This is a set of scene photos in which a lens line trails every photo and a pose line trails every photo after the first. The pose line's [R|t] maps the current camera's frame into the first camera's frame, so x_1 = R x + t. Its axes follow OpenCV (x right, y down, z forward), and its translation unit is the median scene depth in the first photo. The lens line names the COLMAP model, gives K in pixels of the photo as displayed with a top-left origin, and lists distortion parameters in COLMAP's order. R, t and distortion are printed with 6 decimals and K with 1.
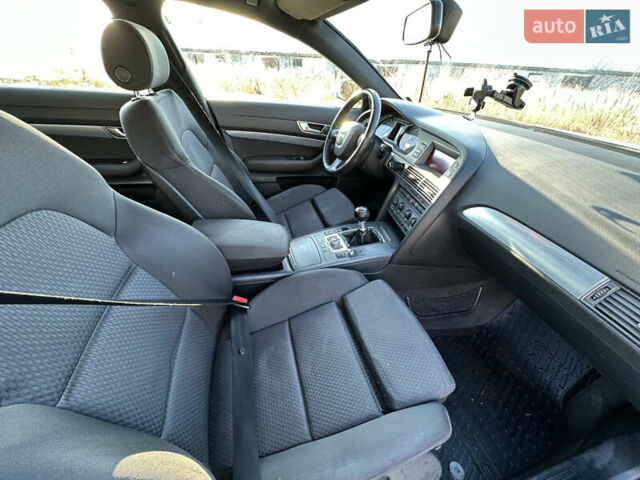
lens RADIAL K [[257.5, 0, 320.0], [0, 257.5, 237.0], [0, 0, 1]] dist [0.003435, -0.000447]
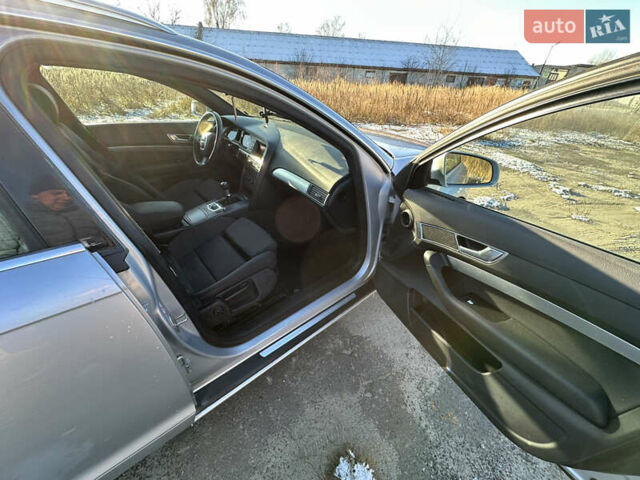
lens RADIAL K [[257.5, 0, 318.3], [0, 257.5, 239.4], [0, 0, 1]] dist [0.003435, -0.000447]
pose [[0.906885, -0.243270, 0.344062, 0.040686], [0.239462, 0.969390, 0.054231, 0.262849], [-0.346723, 0.033208, 0.937379, -0.684649]]
